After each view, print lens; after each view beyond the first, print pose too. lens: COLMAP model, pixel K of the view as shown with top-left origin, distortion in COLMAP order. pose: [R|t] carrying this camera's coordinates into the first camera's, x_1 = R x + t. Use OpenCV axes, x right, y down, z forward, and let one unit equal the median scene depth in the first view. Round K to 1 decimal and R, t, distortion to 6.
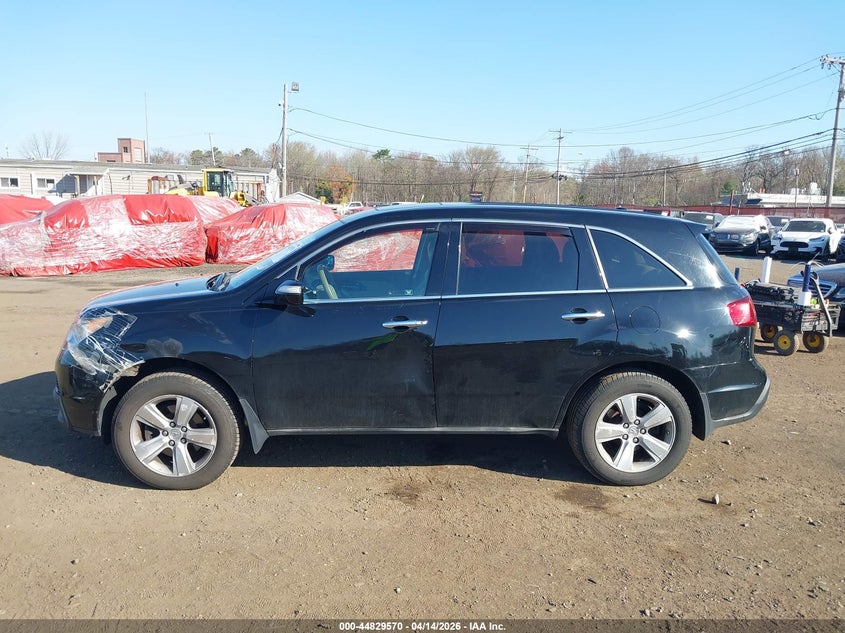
lens RADIAL K [[682.8, 0, 420.1], [0, 682.8, 315.4], [0, 0, 1]] dist [0.024817, -0.017716]
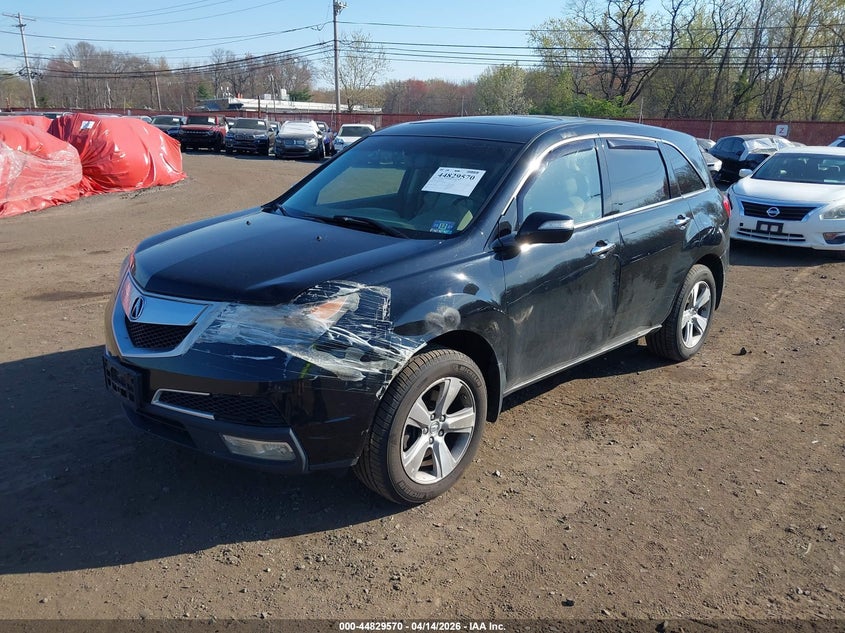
lens RADIAL K [[682.8, 0, 421.0], [0, 682.8, 316.9], [0, 0, 1]] dist [0.024817, -0.017716]
pose [[0.732807, -0.196041, 0.651584, -0.147160], [0.106577, 0.978847, 0.174642, -0.015233], [-0.672038, -0.058535, 0.738199, 0.076763]]
